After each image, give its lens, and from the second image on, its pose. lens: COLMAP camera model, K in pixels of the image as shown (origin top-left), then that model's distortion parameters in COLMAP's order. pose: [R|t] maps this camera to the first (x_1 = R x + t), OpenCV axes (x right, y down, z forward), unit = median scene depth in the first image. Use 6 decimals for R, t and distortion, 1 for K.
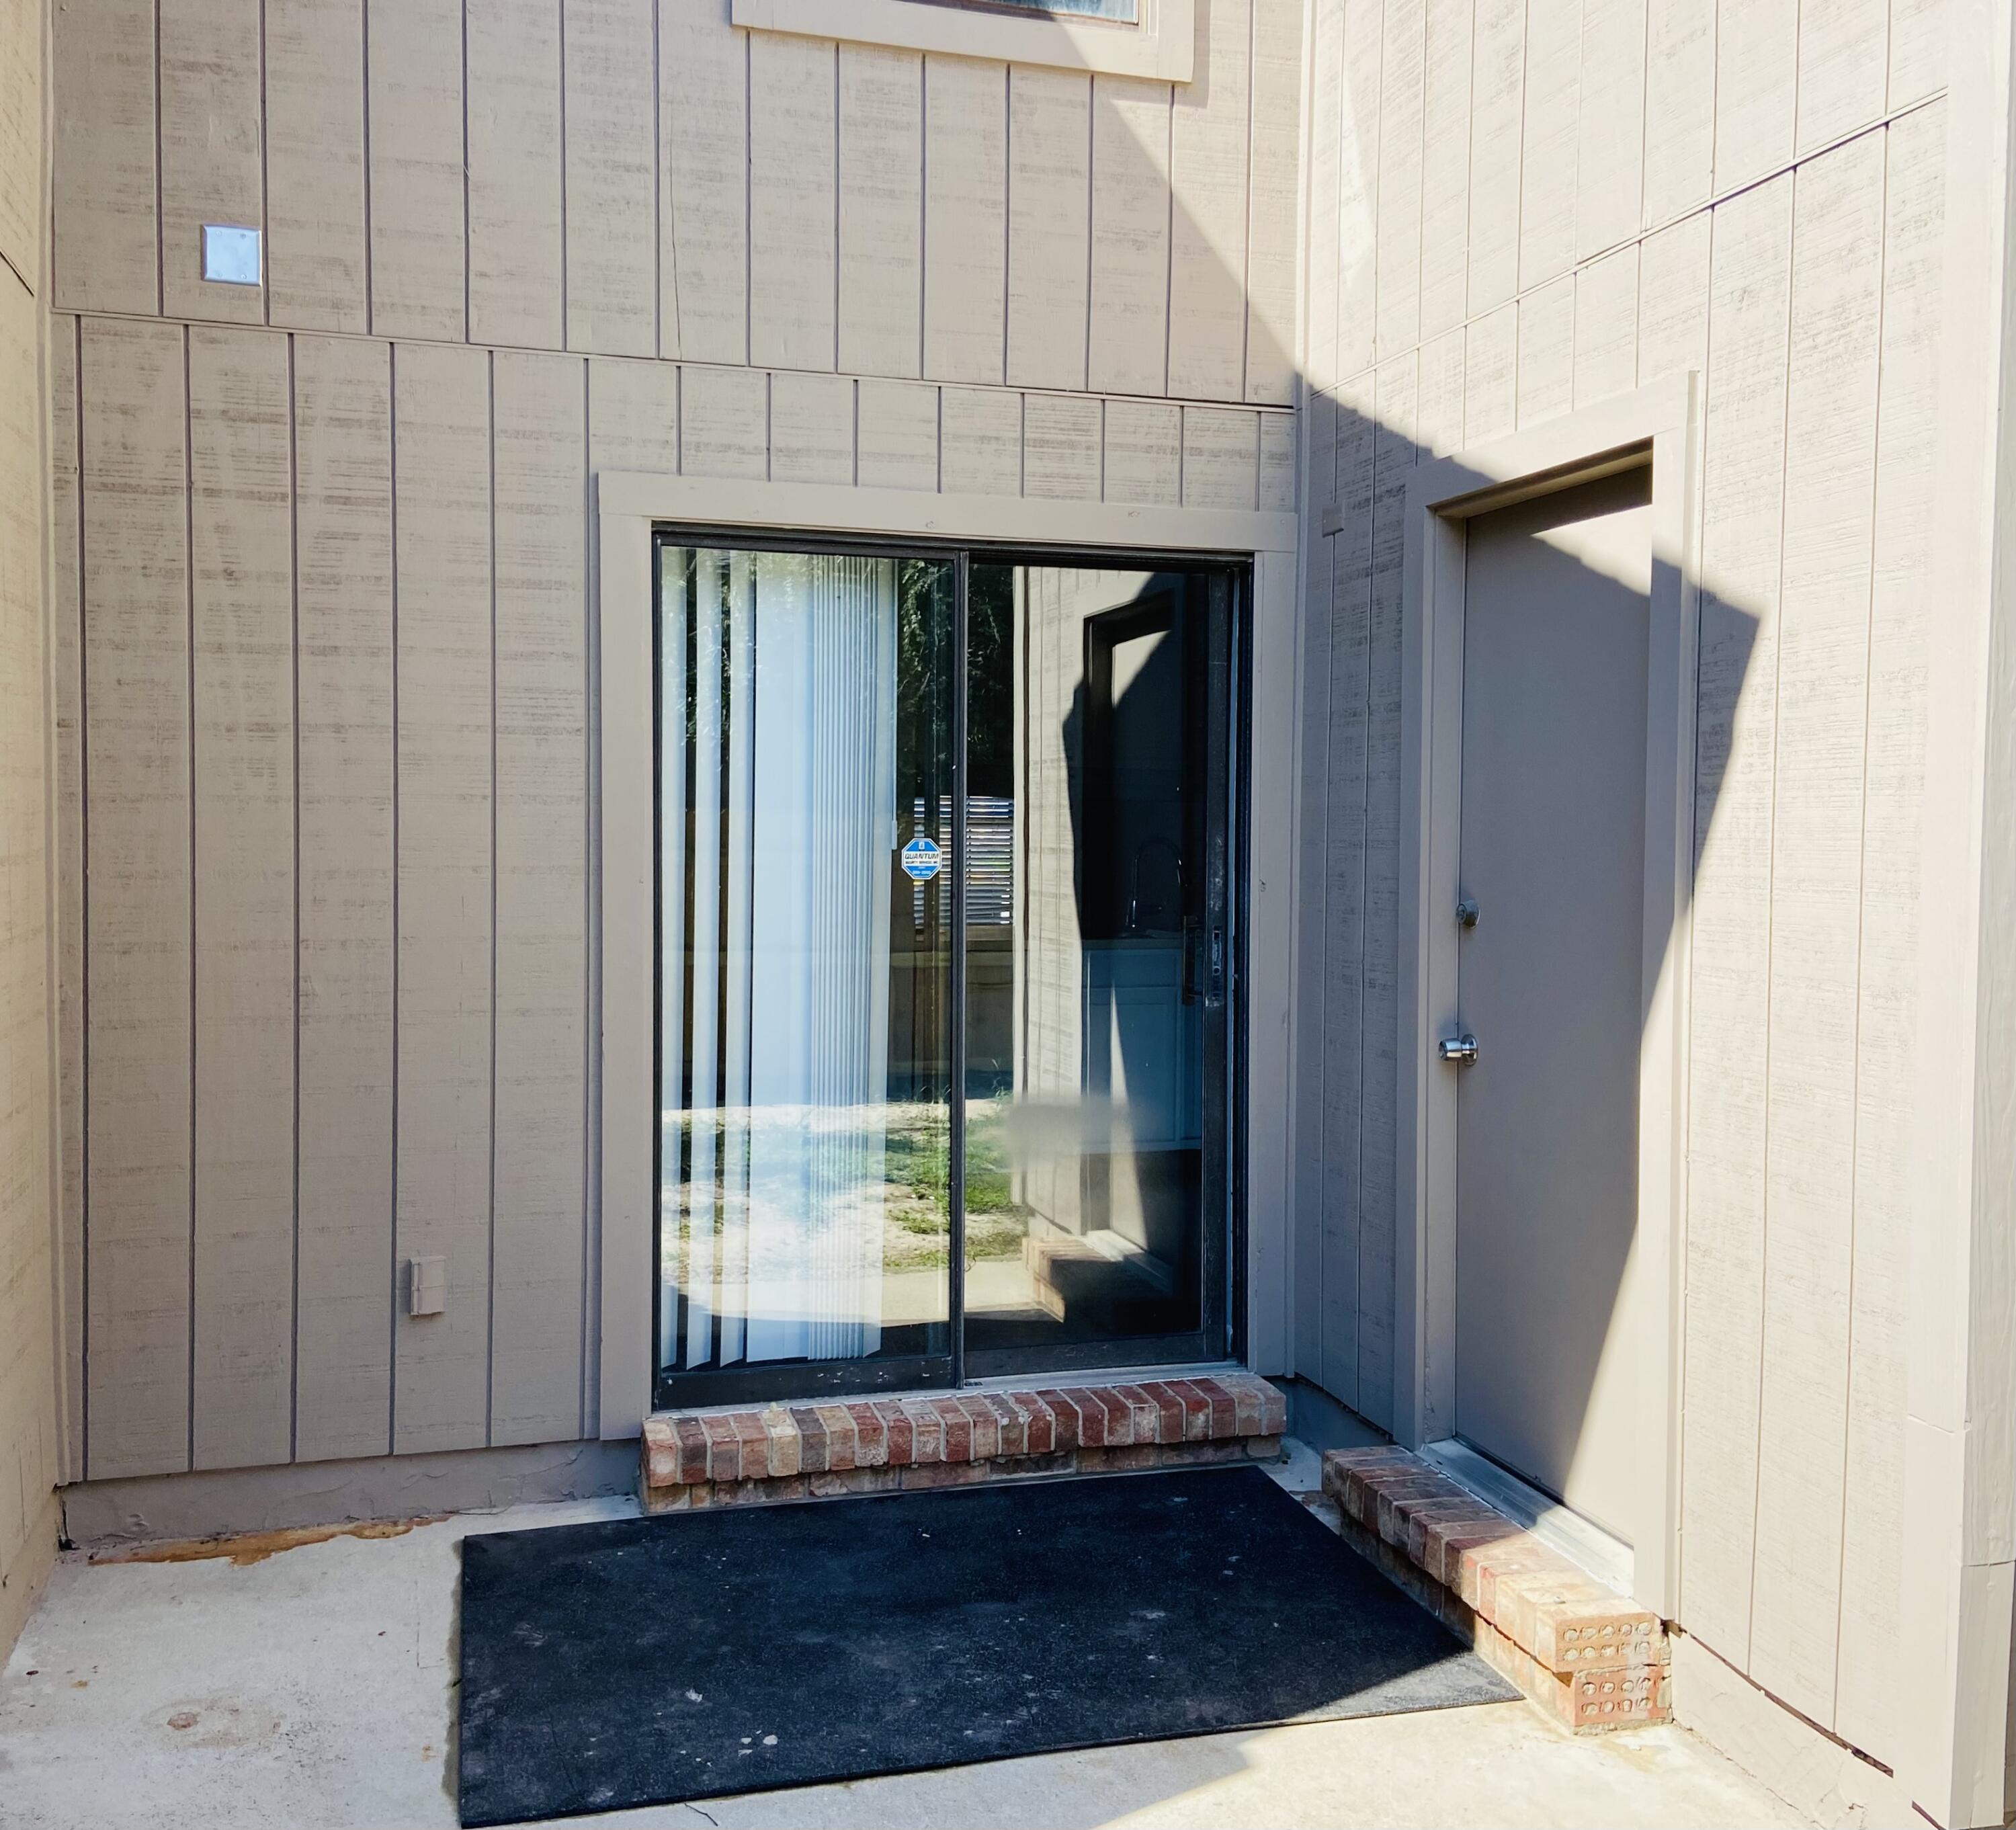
lens RADIAL K [[2011.9, 0, 1009.1], [0, 2011.9, 915.7], [0, 0, 1]] dist [0.060447, 0.000000]
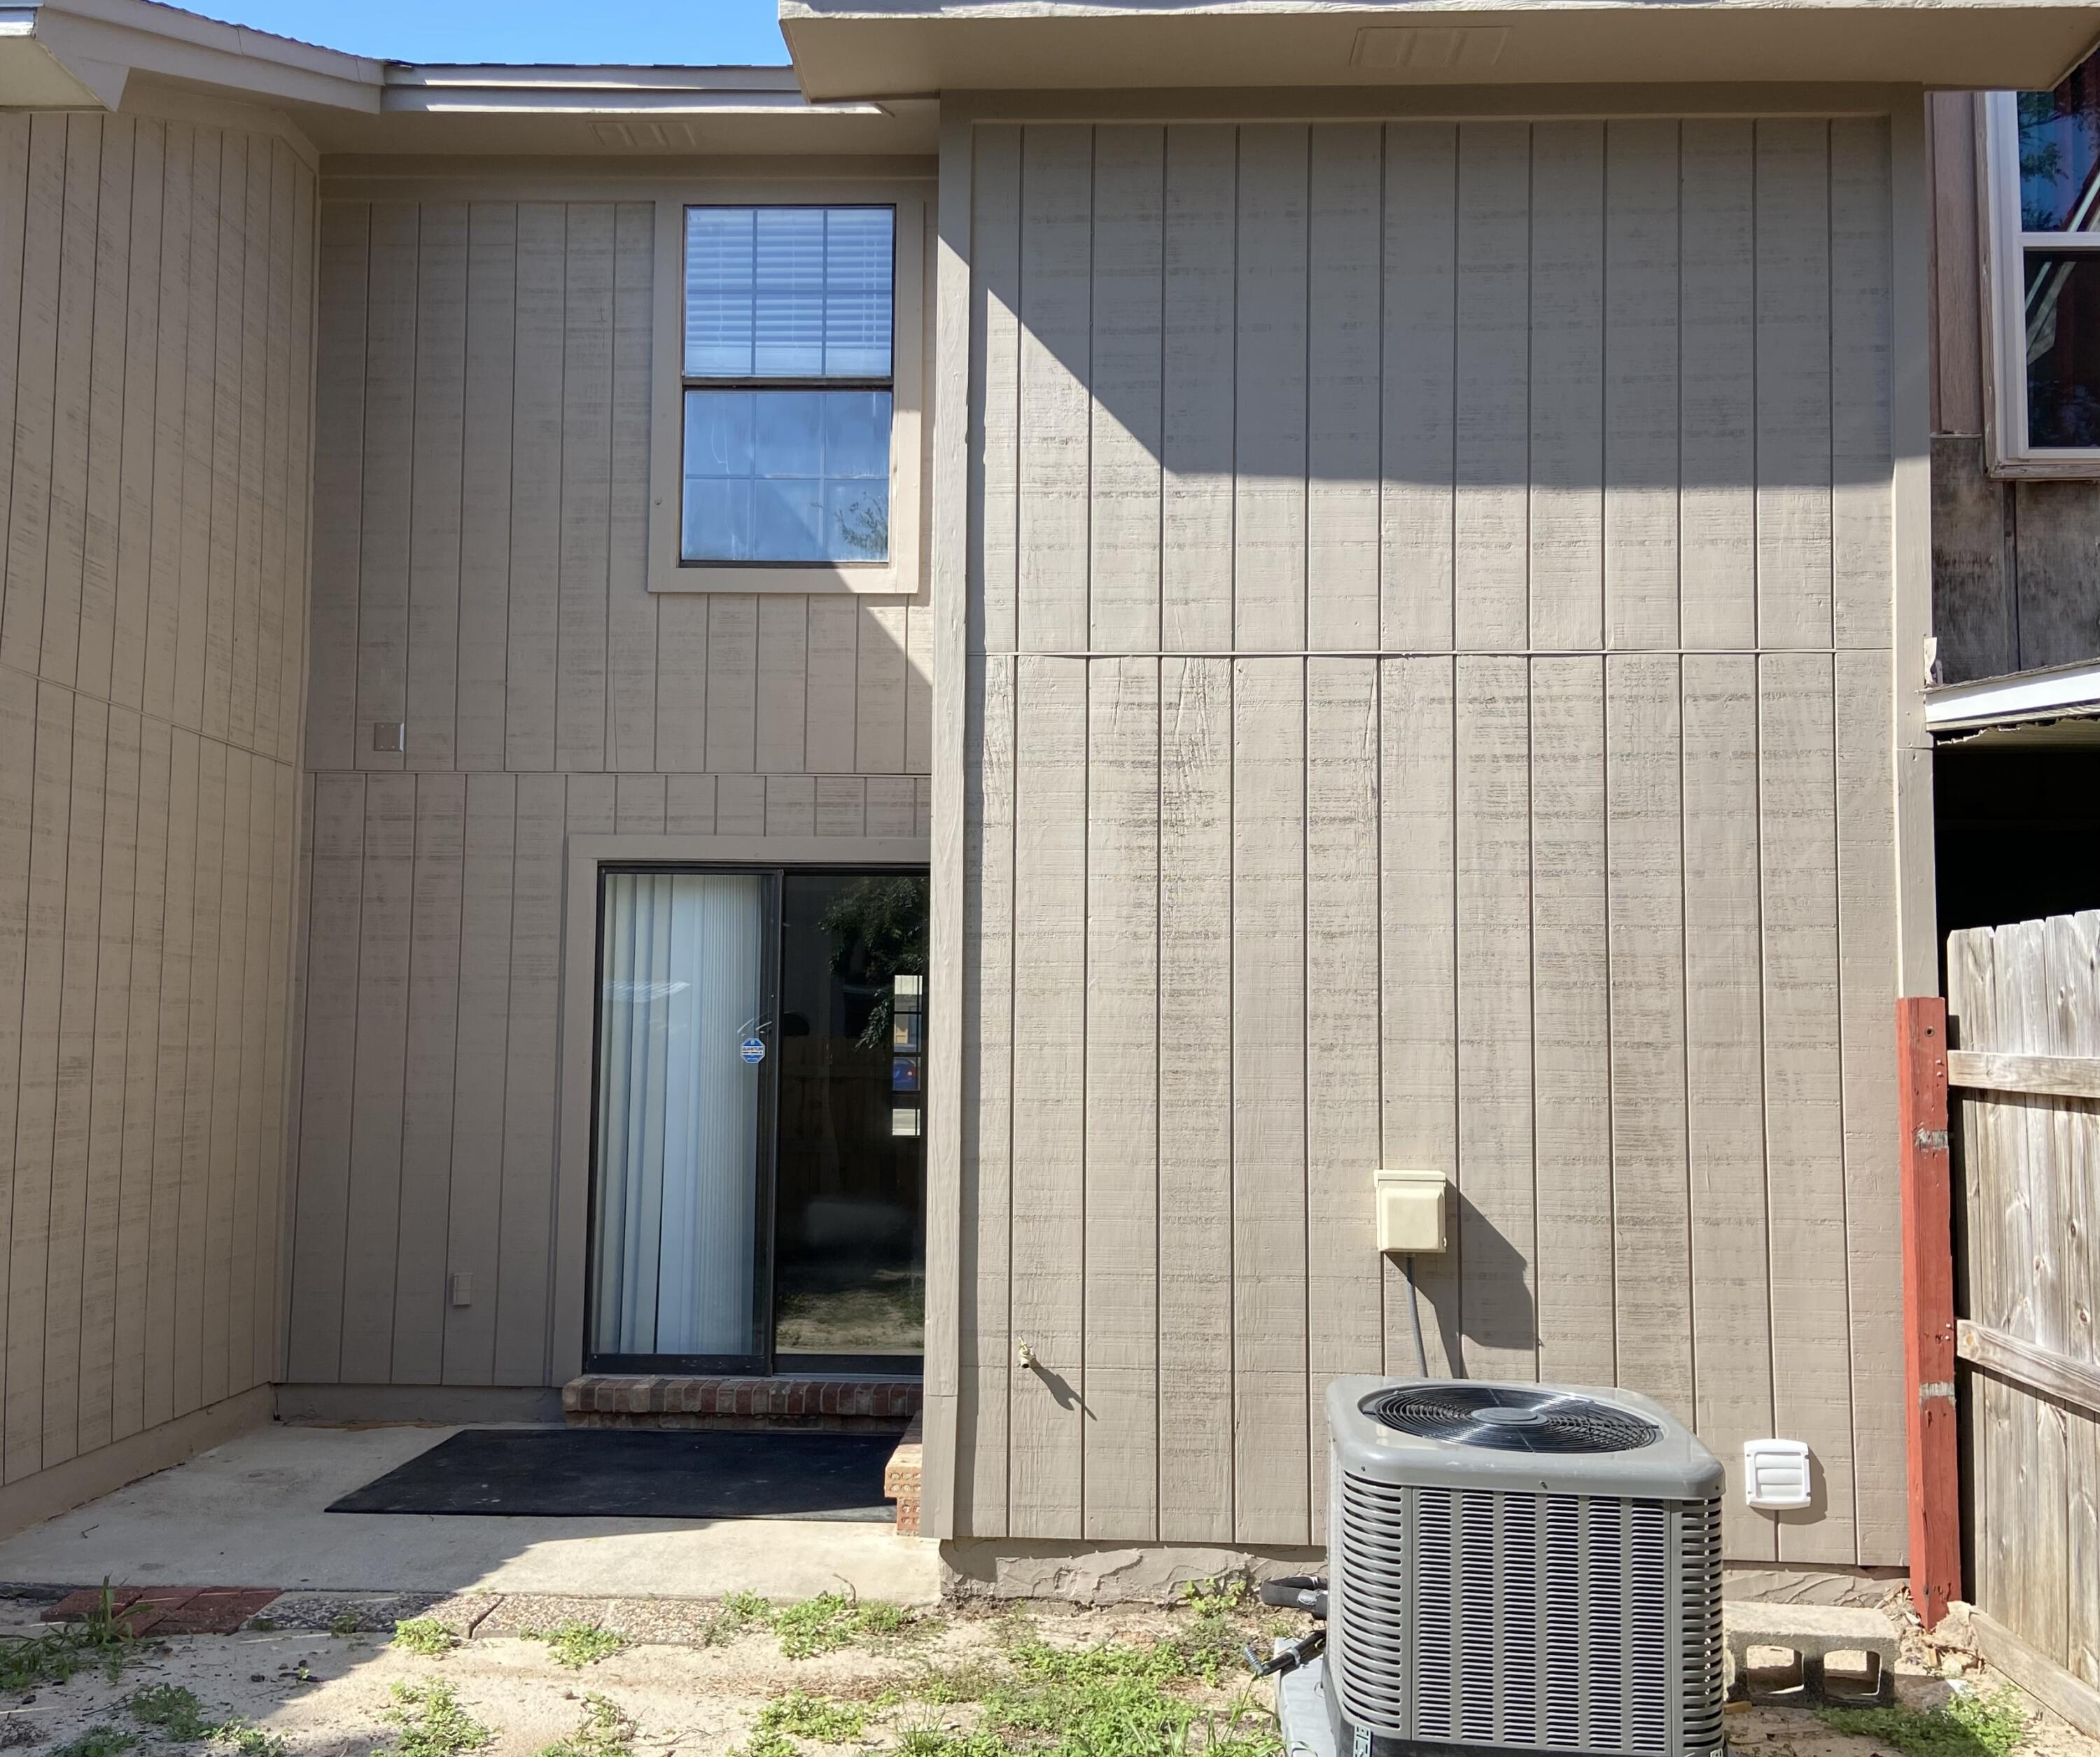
lens RADIAL K [[1949.1, 0, 1050.6], [0, 1949.1, 882.1], [0, 0, 1]] dist [0.013361, 0.000000]
pose [[0.949970, -0.027761, -0.311104, 0.742266], [-0.014533, 0.991035, -0.132811, 0.047278], [0.312002, 0.130688, 0.941050, -0.499455]]
